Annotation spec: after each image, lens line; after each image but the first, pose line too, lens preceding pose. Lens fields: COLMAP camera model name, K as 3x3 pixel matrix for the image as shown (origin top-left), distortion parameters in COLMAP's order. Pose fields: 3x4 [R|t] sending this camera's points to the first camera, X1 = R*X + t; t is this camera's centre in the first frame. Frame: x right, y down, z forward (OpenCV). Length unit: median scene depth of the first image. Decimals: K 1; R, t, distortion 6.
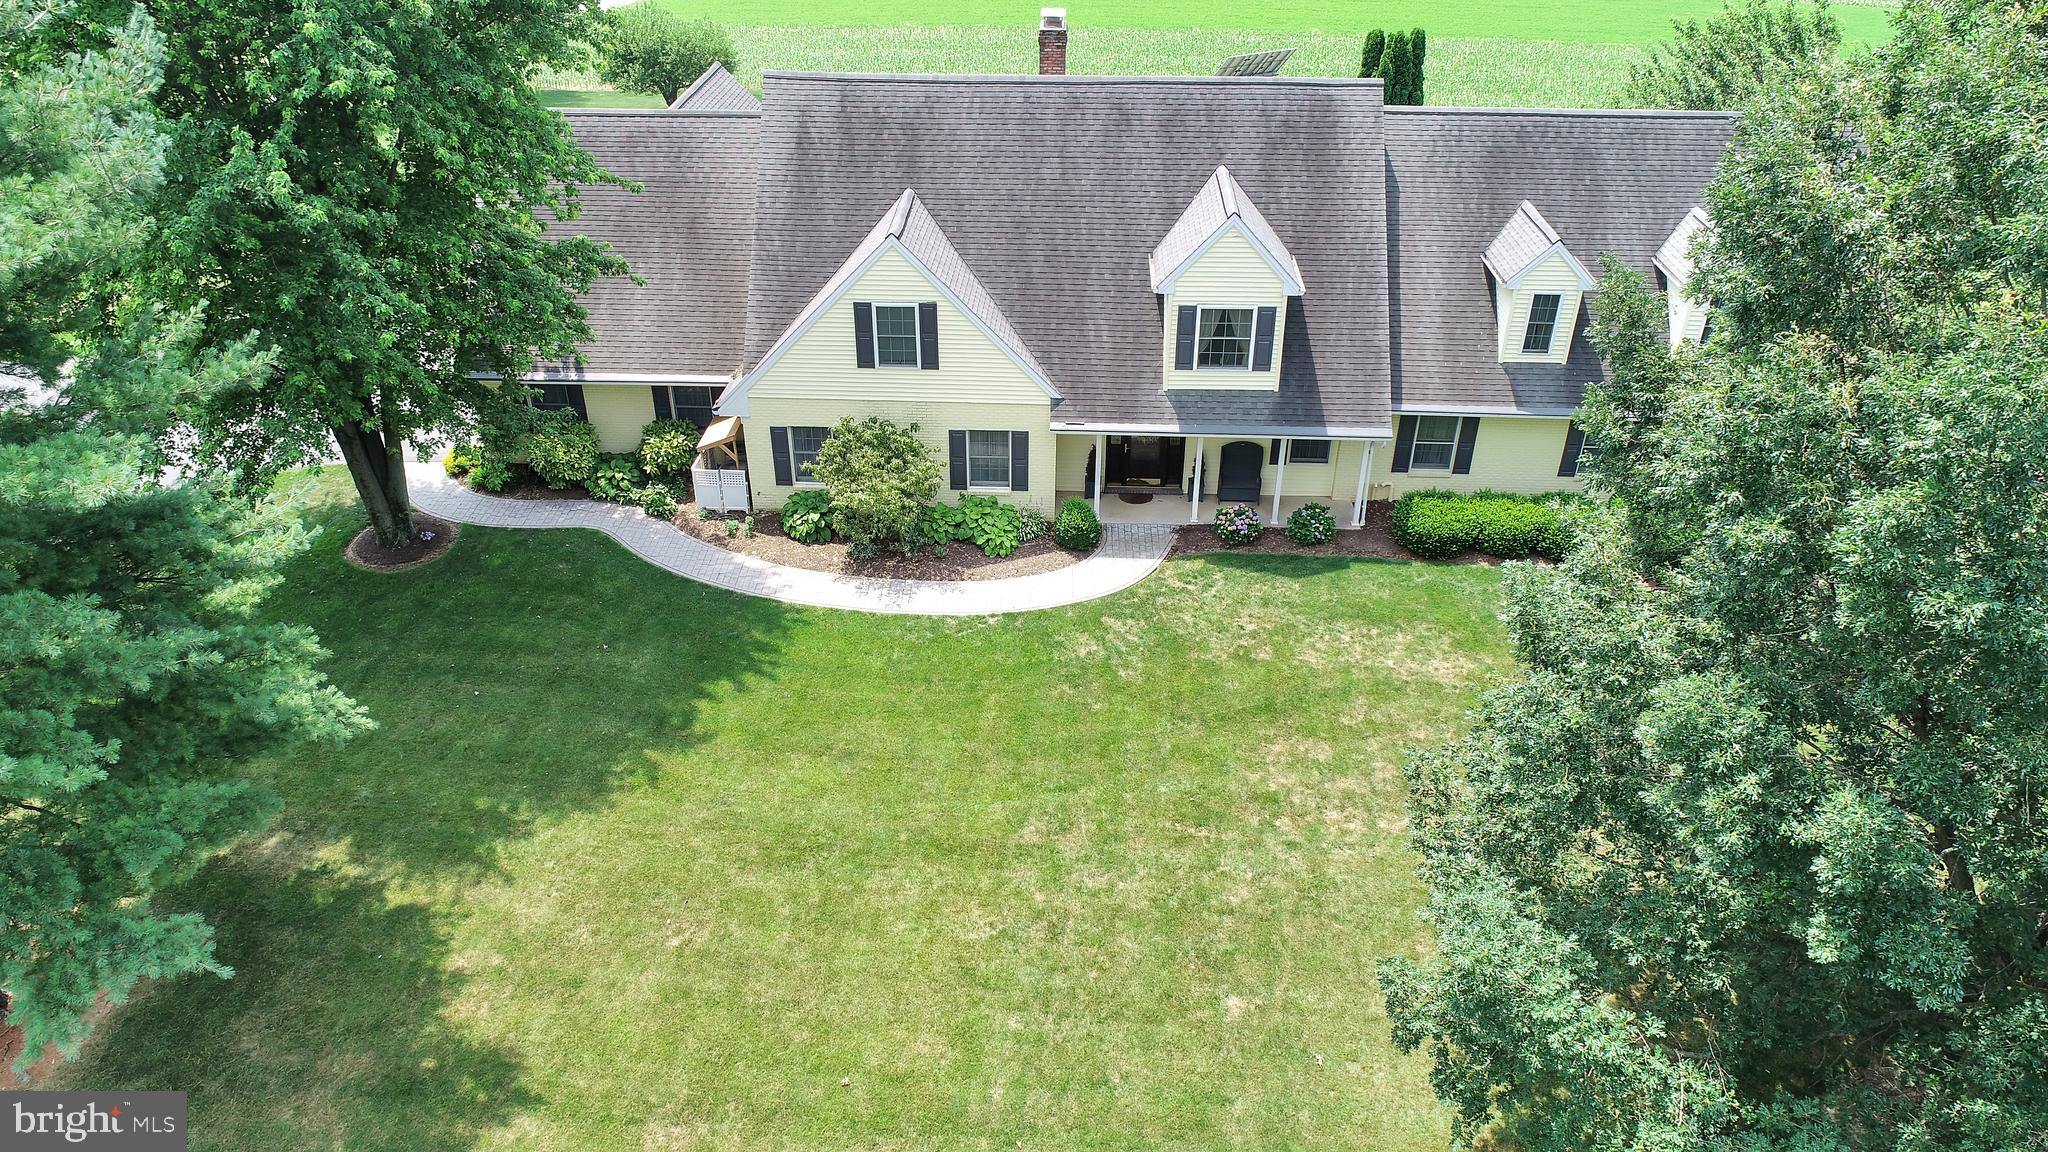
lens RADIAL K [[1368.6, 0, 1019.9], [0, 1368.6, 585.3], [0, 0, 1]] dist [-0.005416, -0.000348]
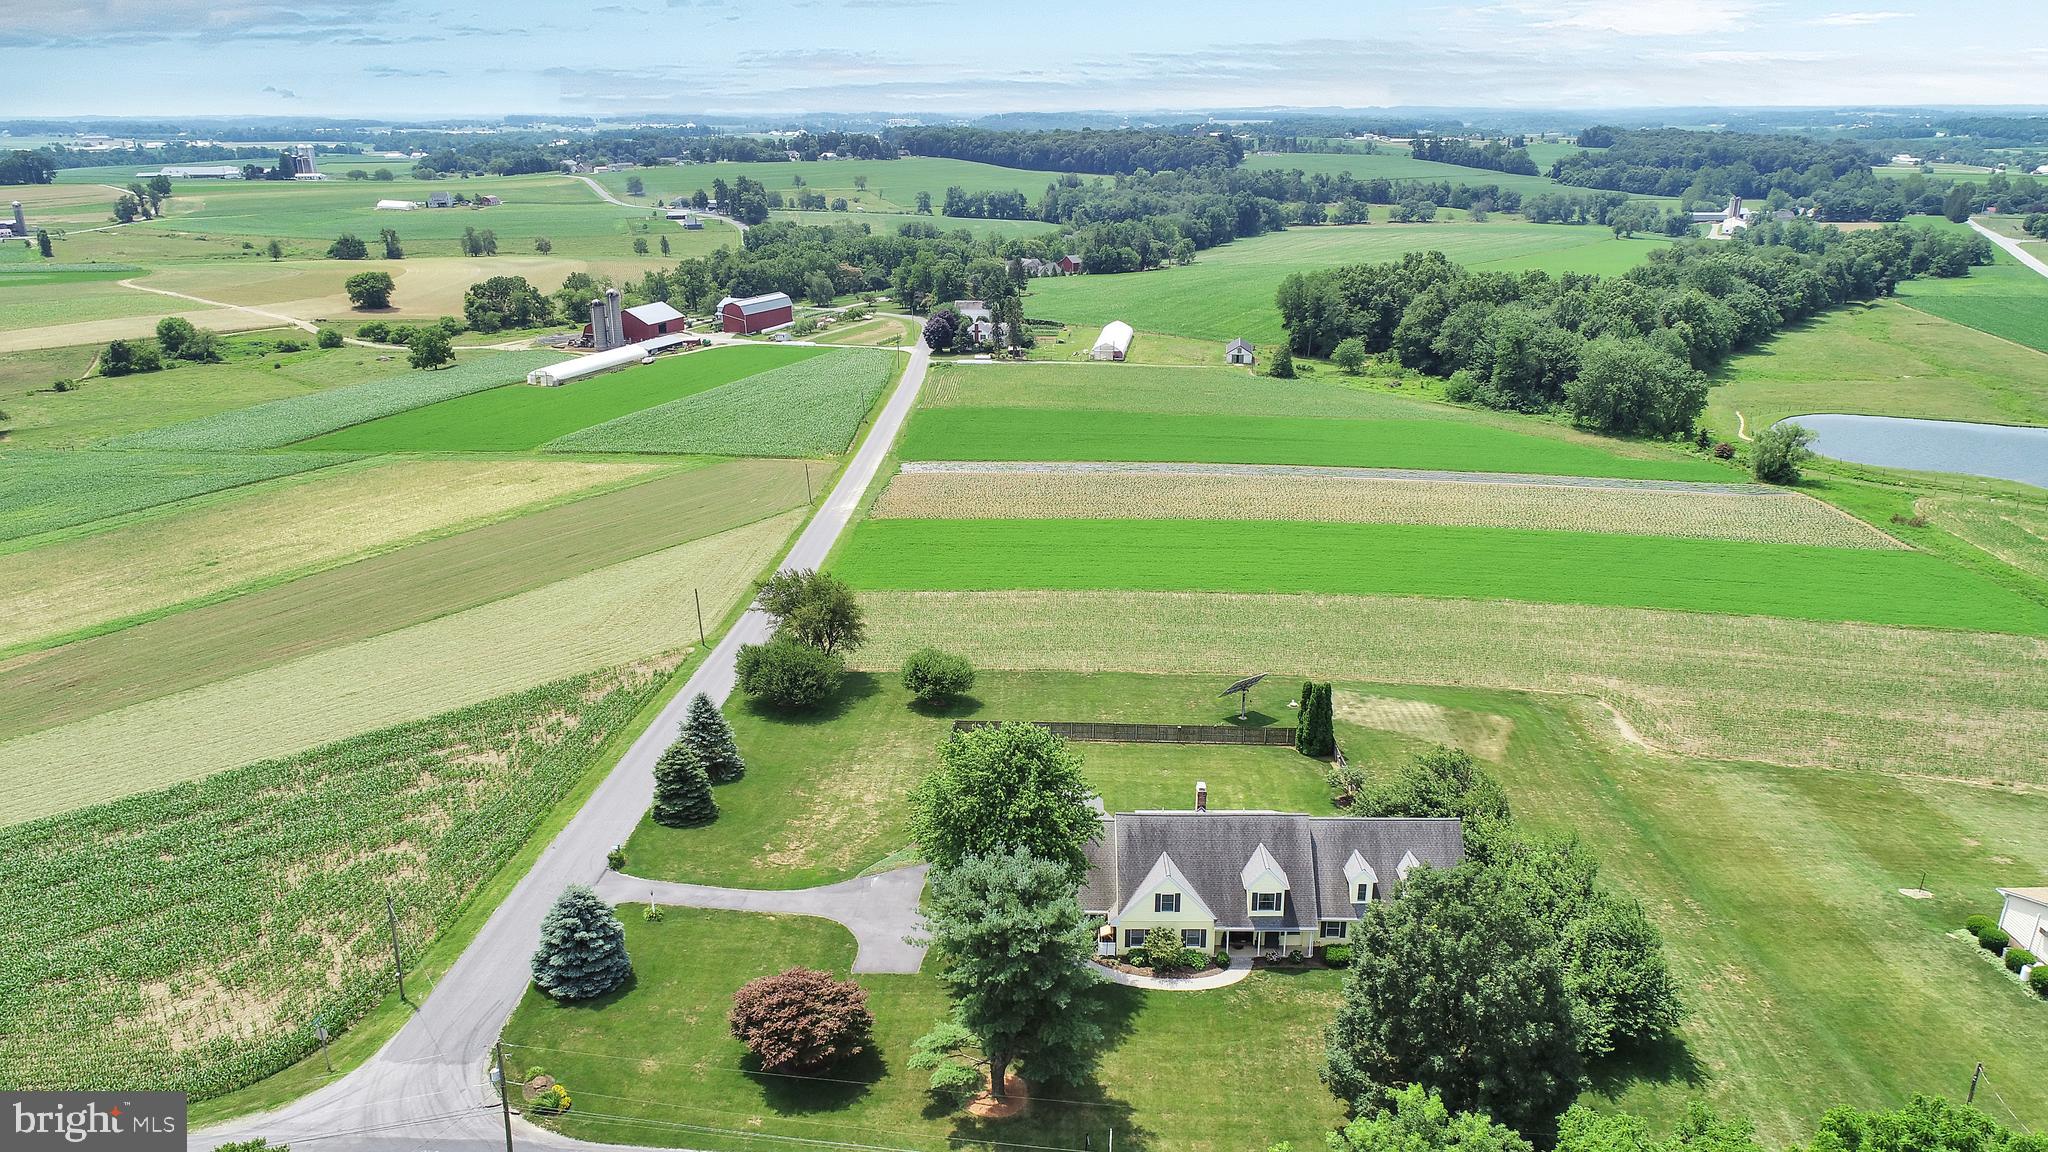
lens RADIAL K [[1368.3, 0, 1018.7], [0, 1368.3, 582.8], [0, 0, 1]] dist [-0.003165, 0.001398]
pose [[0.999568, -0.015898, 0.024713, -0.519194], [0.021220, 0.972282, -0.232847, -0.171164], [-0.020326, 0.233271, 0.972199, -2.388675]]
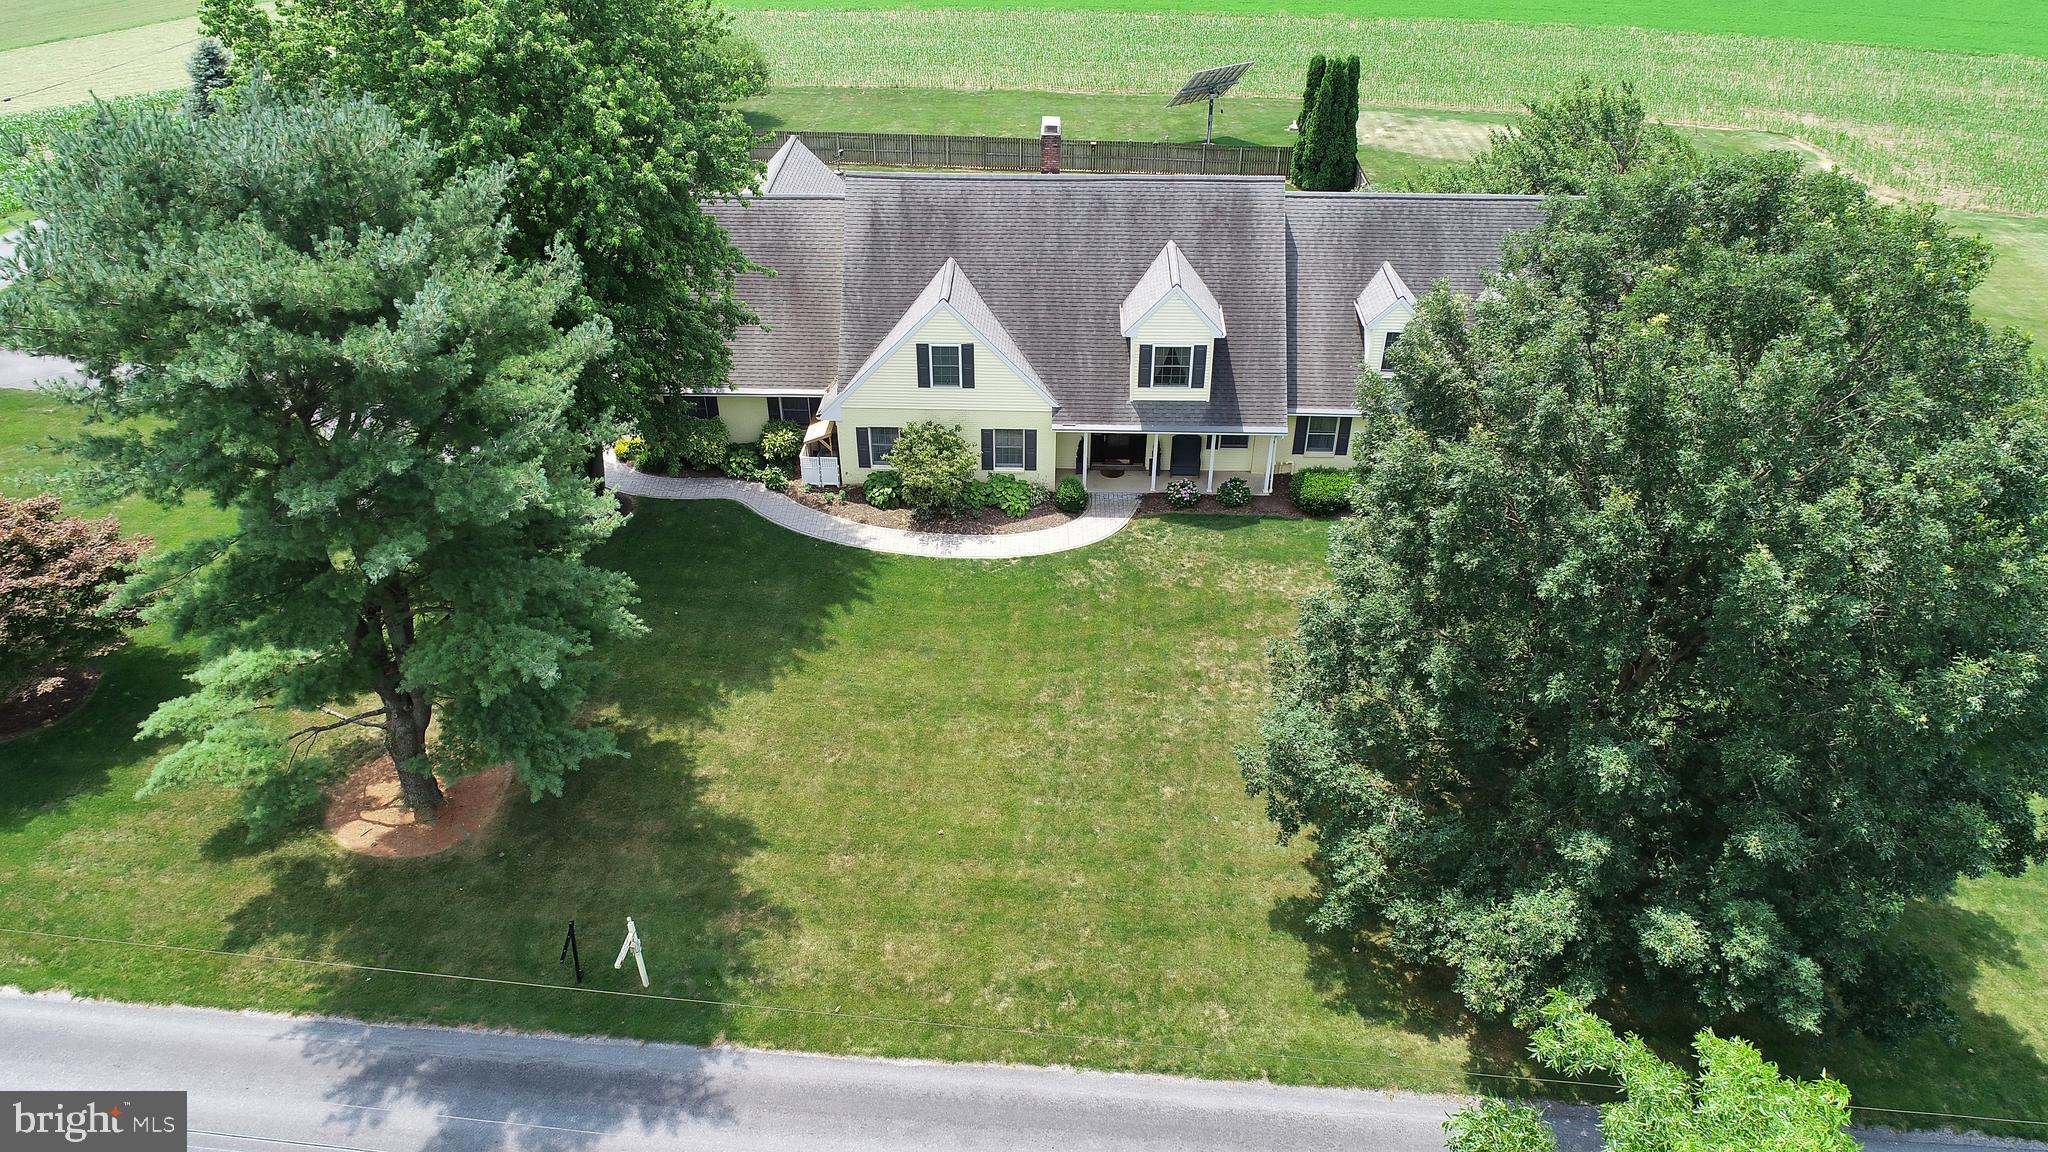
lens RADIAL K [[1368.6, 0, 1019.9], [0, 1368.6, 585.3], [0, 0, 1]] dist [-0.005416, -0.000348]
pose [[0.999932, -0.008589, 0.007887, -0.024953], [0.008183, 0.998704, 0.050243, -0.022385], [-0.008308, -0.050175, 0.998706, -0.457806]]
